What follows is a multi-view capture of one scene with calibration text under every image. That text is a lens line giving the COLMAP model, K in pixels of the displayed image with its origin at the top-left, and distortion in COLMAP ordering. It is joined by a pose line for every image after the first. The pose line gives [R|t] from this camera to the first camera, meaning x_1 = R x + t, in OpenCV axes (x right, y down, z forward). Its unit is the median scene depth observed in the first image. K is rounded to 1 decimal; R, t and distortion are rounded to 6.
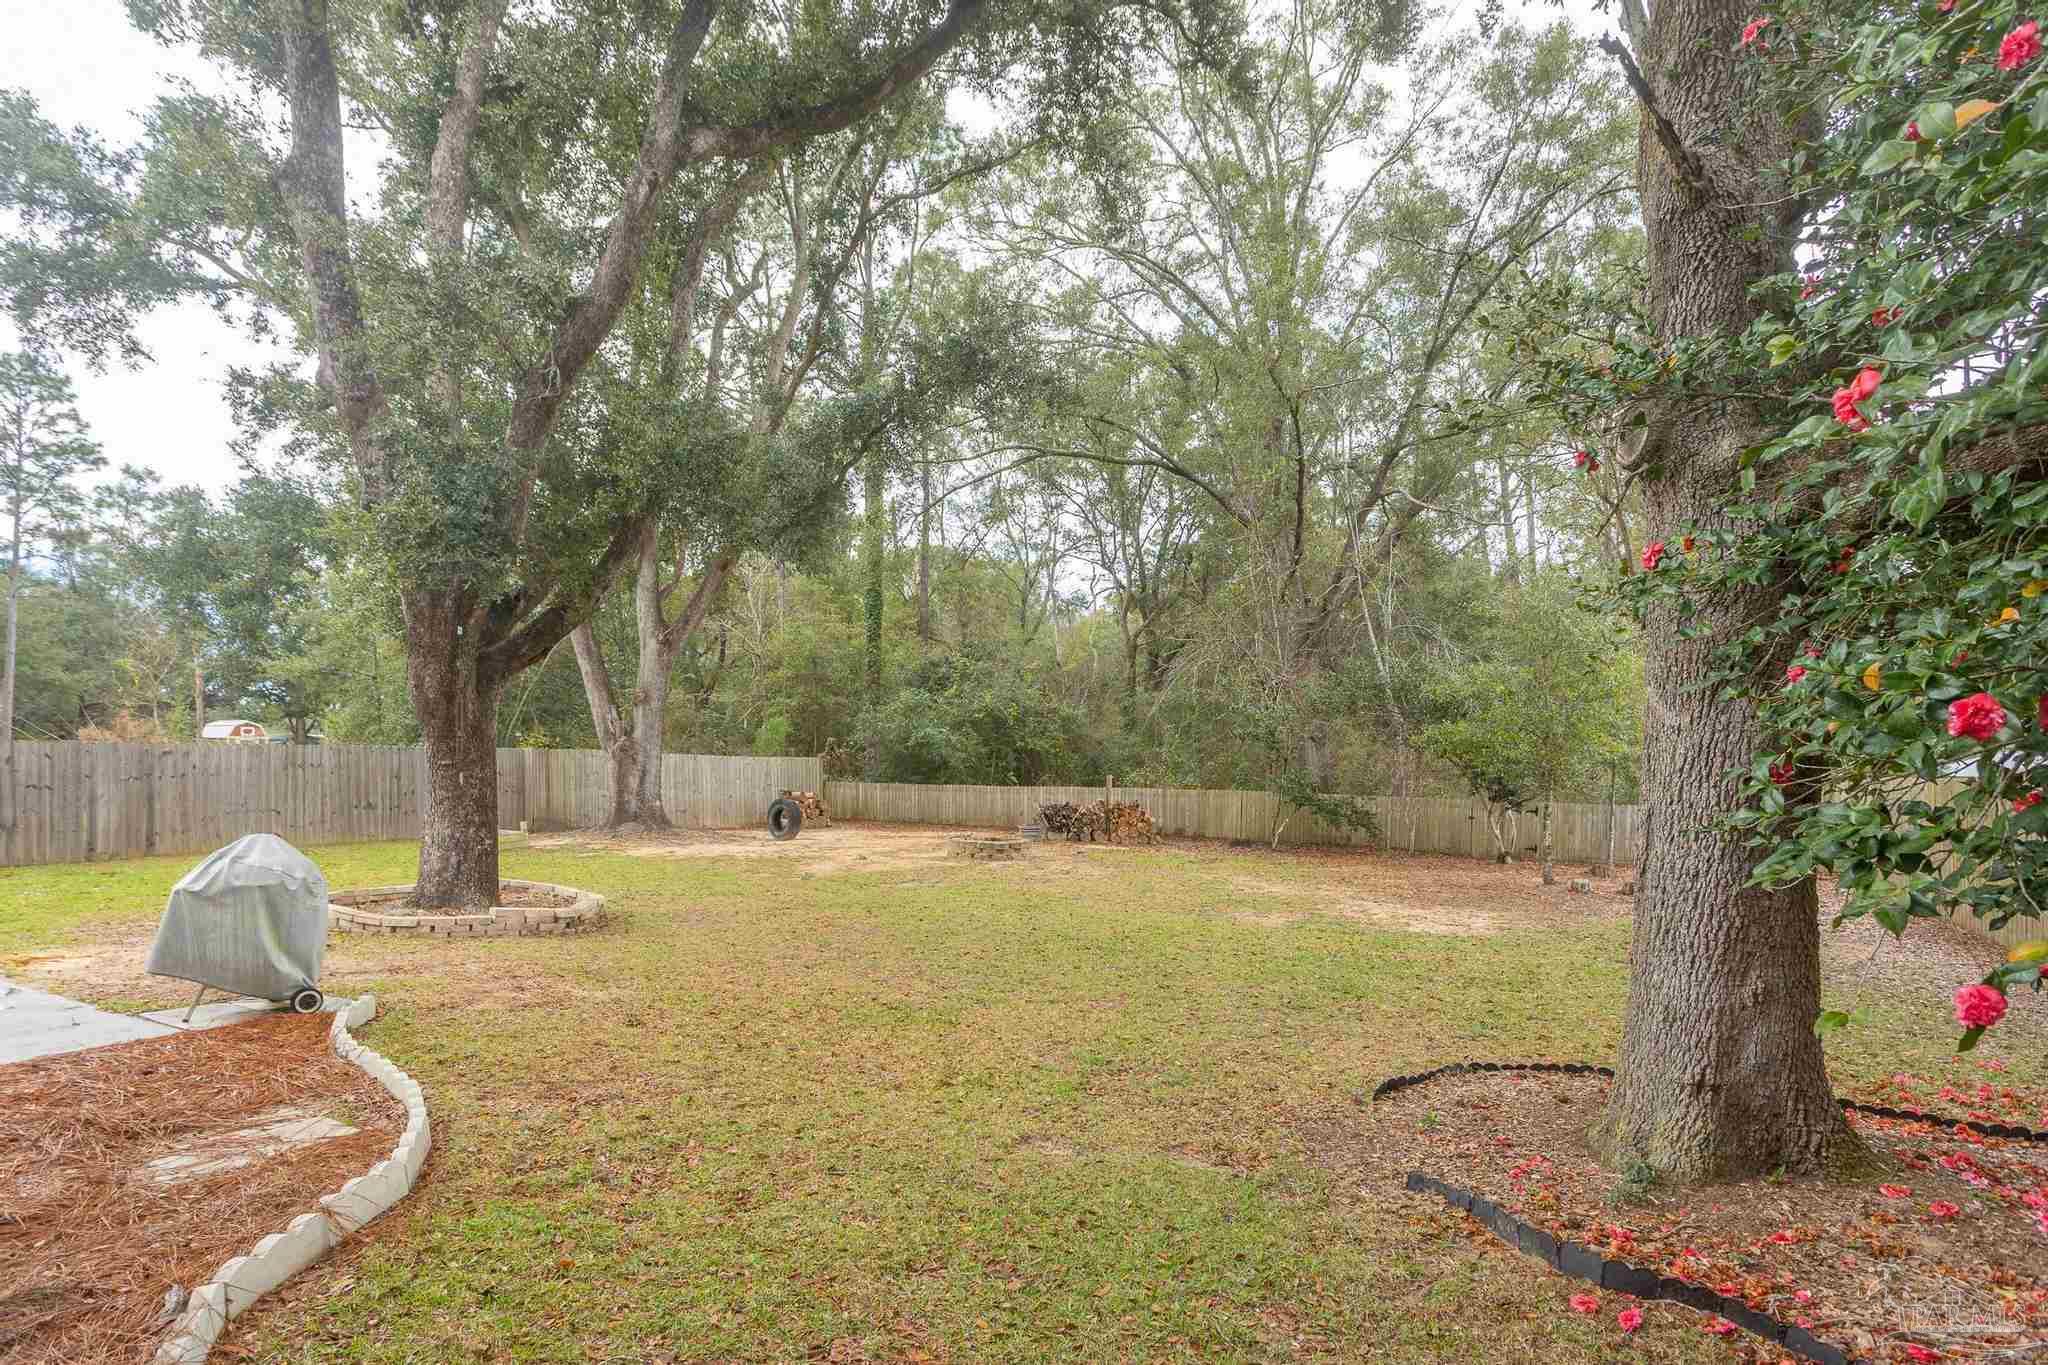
lens RADIAL K [[1016.9, 0, 1002.9], [0, 1016.9, 705.6], [0, 0, 1]] dist [0.006142, 0.000286]
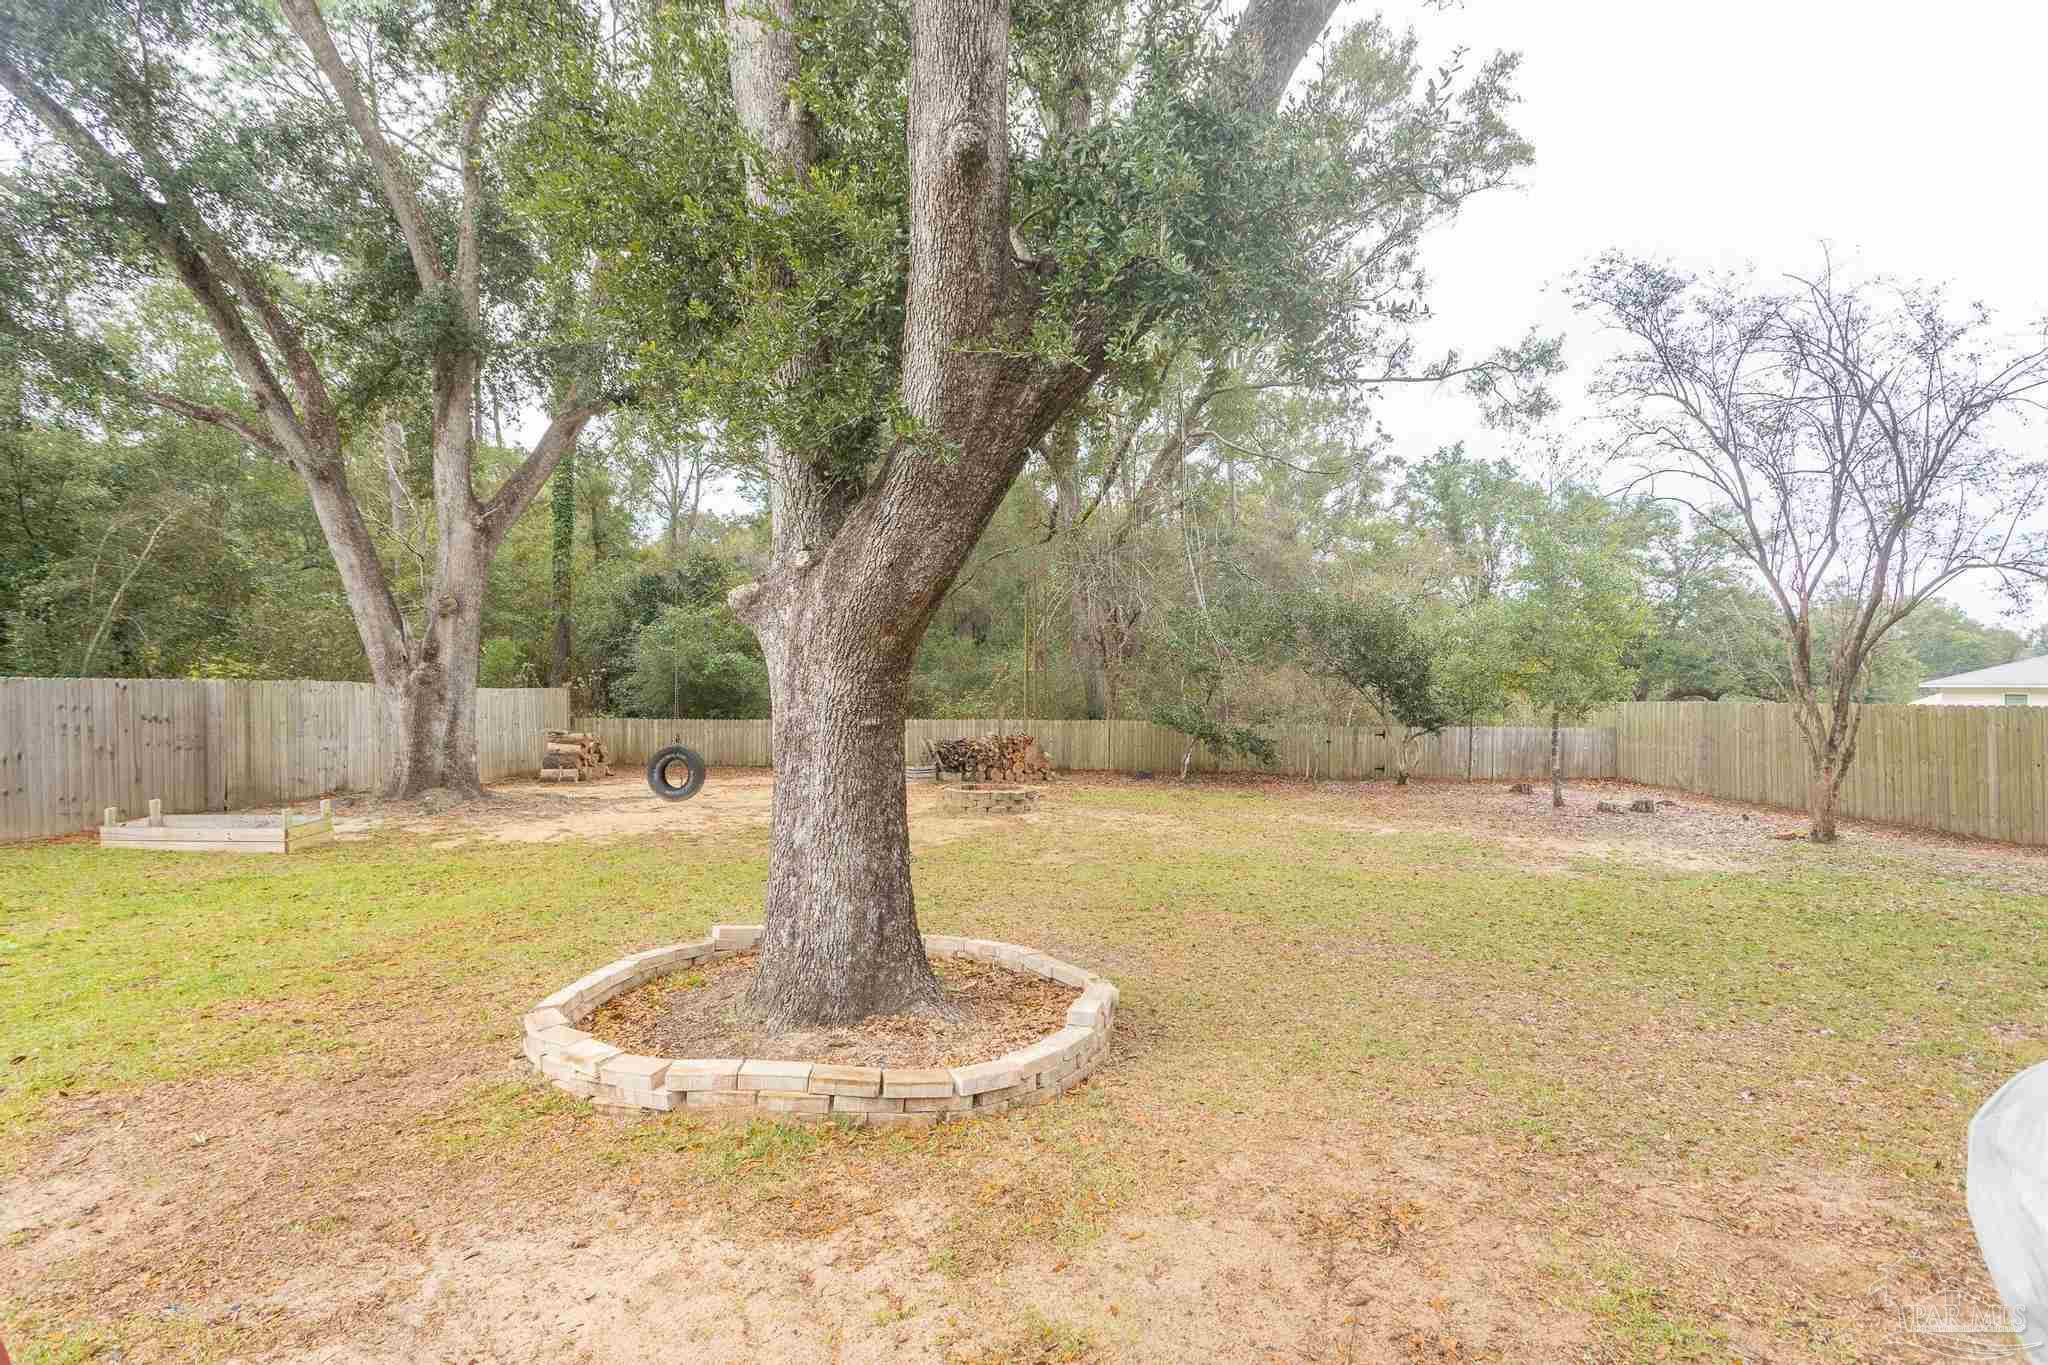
lens RADIAL K [[981.6, 0, 1008.1], [0, 981.6, 705.0], [0, 0, 1]] dist [0.005787, 0.000355]
pose [[0.905812, -0.016161, 0.423372, -0.295720], [-0.014865, 0.997445, 0.069878, 0.006862], [-0.423420, -0.069590, 0.903257, 0.240209]]
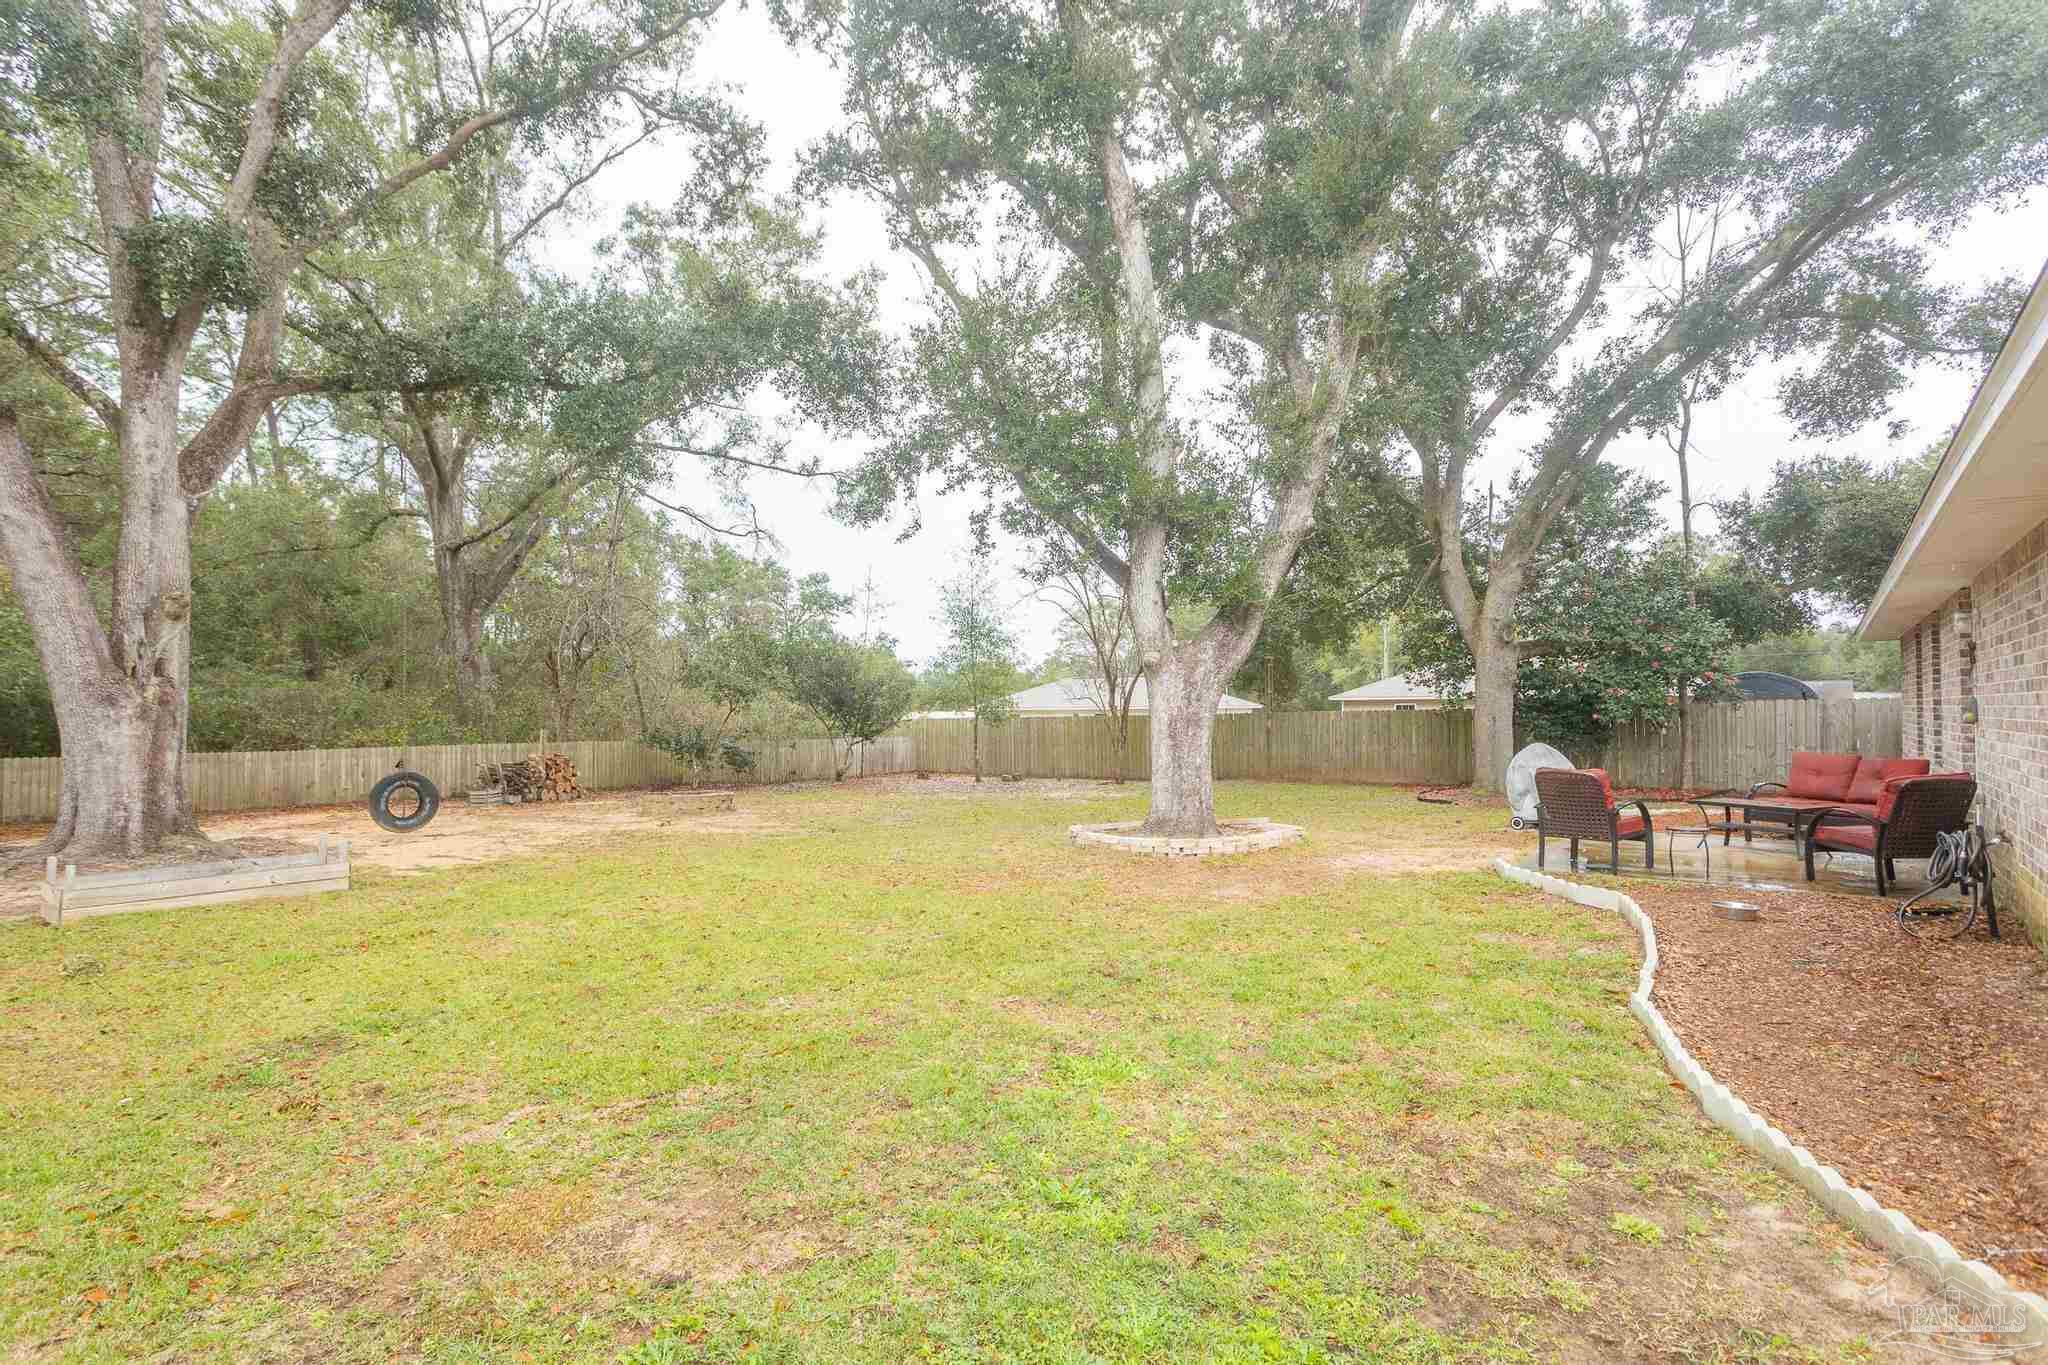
lens RADIAL K [[981.6, 0, 1008.1], [0, 981.6, 705.0], [0, 0, 1]] dist [0.005787, 0.000355]
pose [[0.217648, -0.004336, 0.976018, -0.763379], [-0.042981, 0.998977, 0.014022, 0.018480], [-0.975081, -0.045002, 0.217239, 0.448684]]
